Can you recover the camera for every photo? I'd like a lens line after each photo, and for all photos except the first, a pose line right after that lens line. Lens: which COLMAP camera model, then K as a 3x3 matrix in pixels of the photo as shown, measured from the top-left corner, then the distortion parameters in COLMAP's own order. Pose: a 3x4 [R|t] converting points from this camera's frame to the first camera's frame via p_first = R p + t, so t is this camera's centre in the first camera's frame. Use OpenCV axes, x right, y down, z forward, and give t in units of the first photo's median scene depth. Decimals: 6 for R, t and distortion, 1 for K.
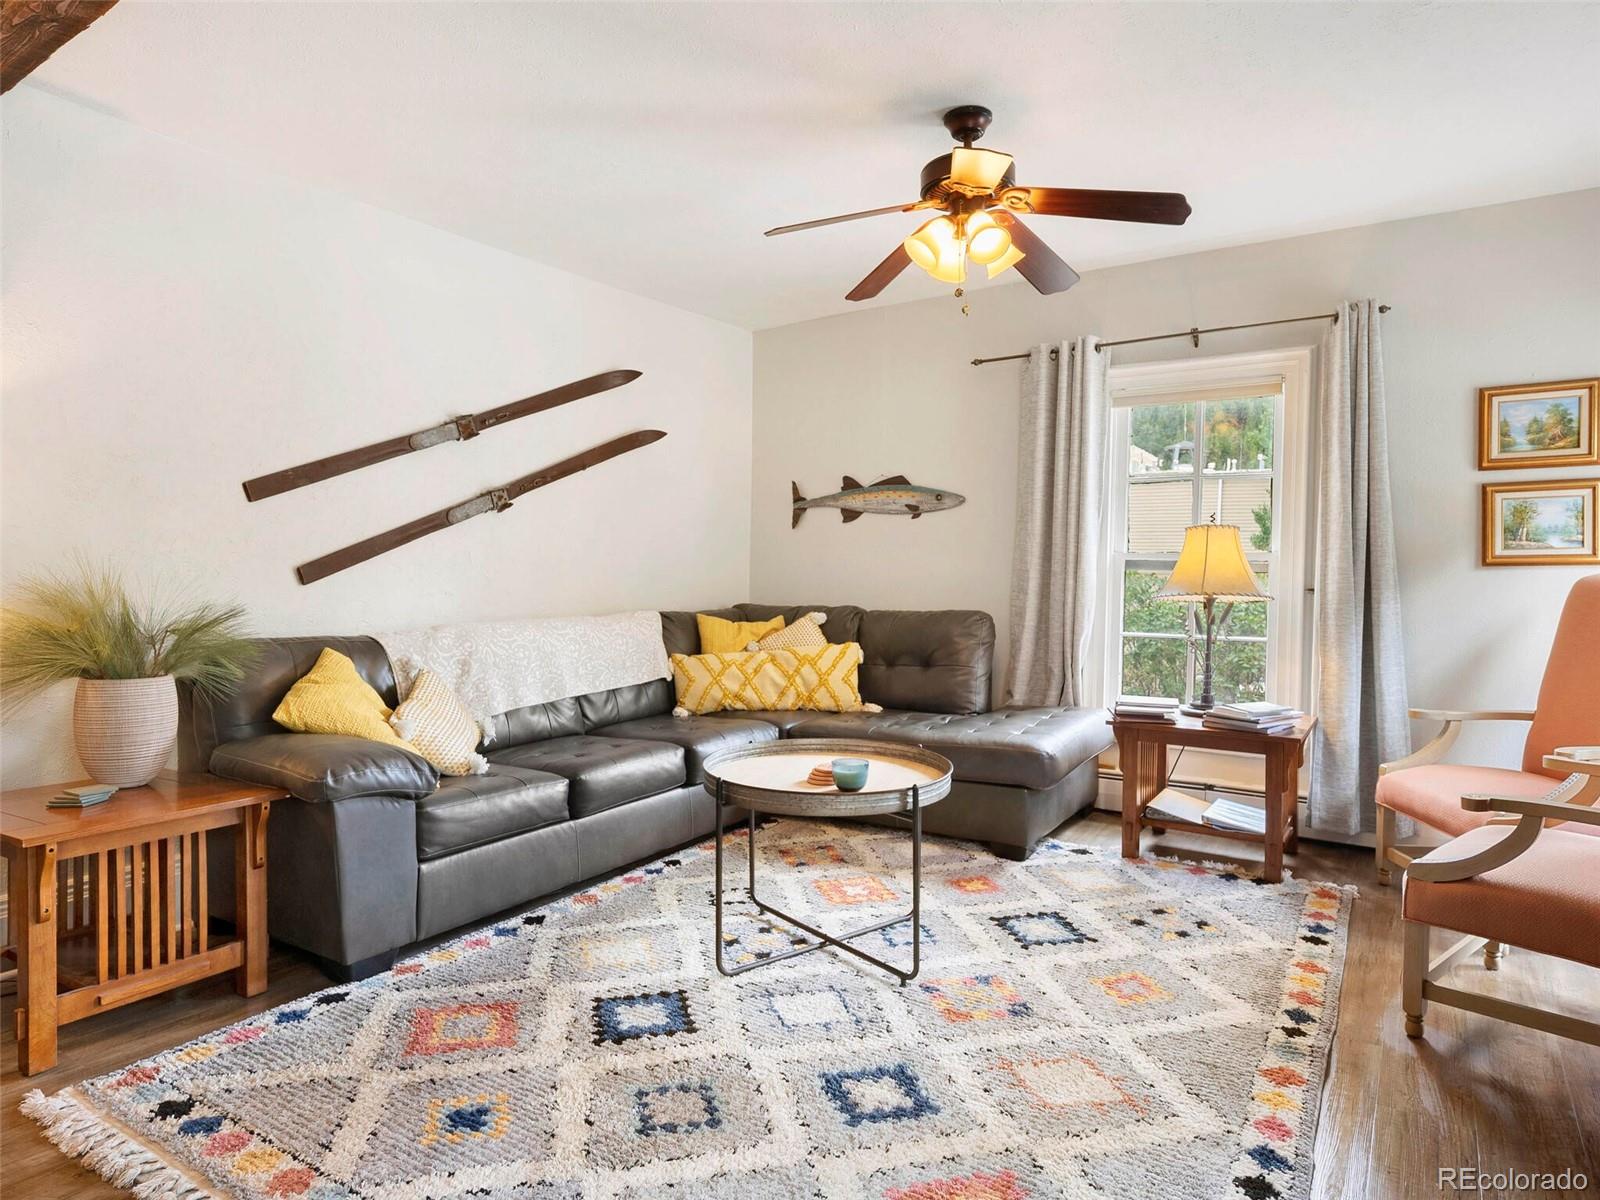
lens RADIAL K [[959.6, 0, 800.0], [0, 959.6, 600.0], [0, 0, 1]] dist [0.000389, -0.001098]
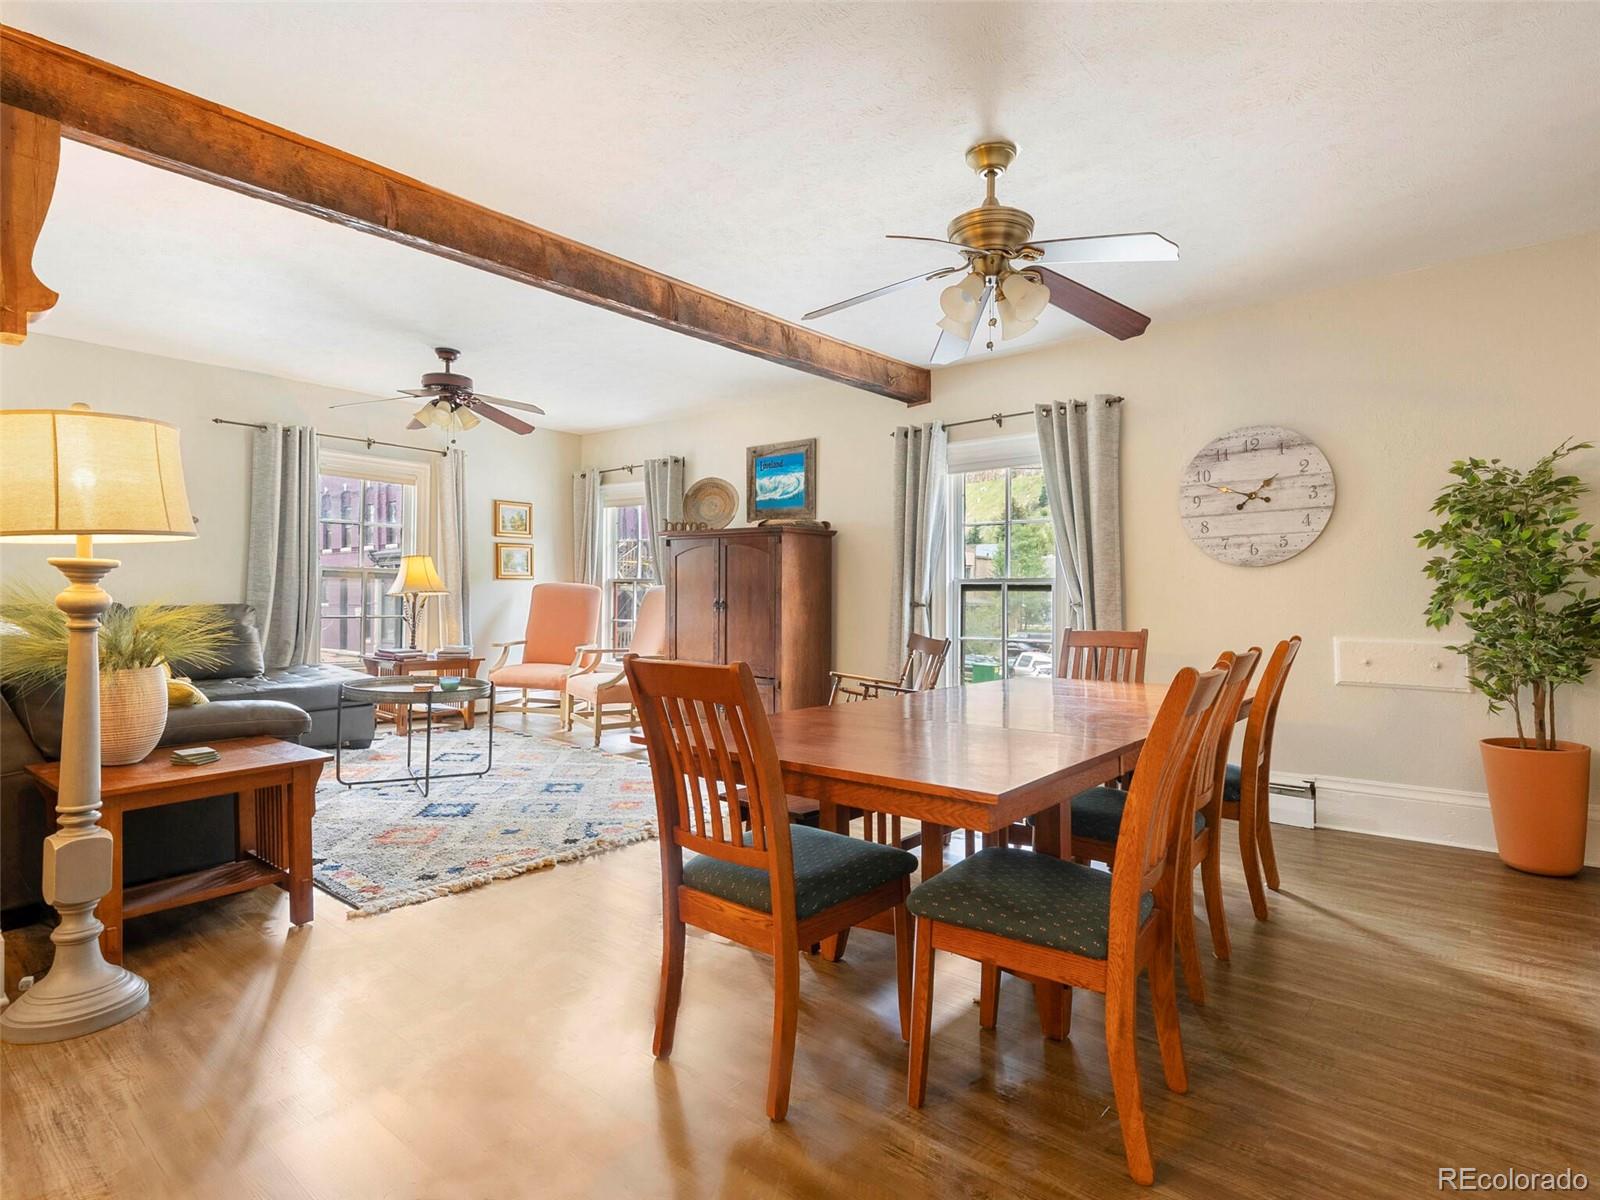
lens RADIAL K [[840.4, 0, 786.1], [0, 840.4, 602.7], [0, 0, 1]] dist [0.017376, 0.000234]
pose [[0.136326, -0.016562, 0.990526, -1.133097], [0.006255, 0.999855, 0.015858, -0.006481], [-0.990644, 0.004034, 0.136410, 0.054576]]
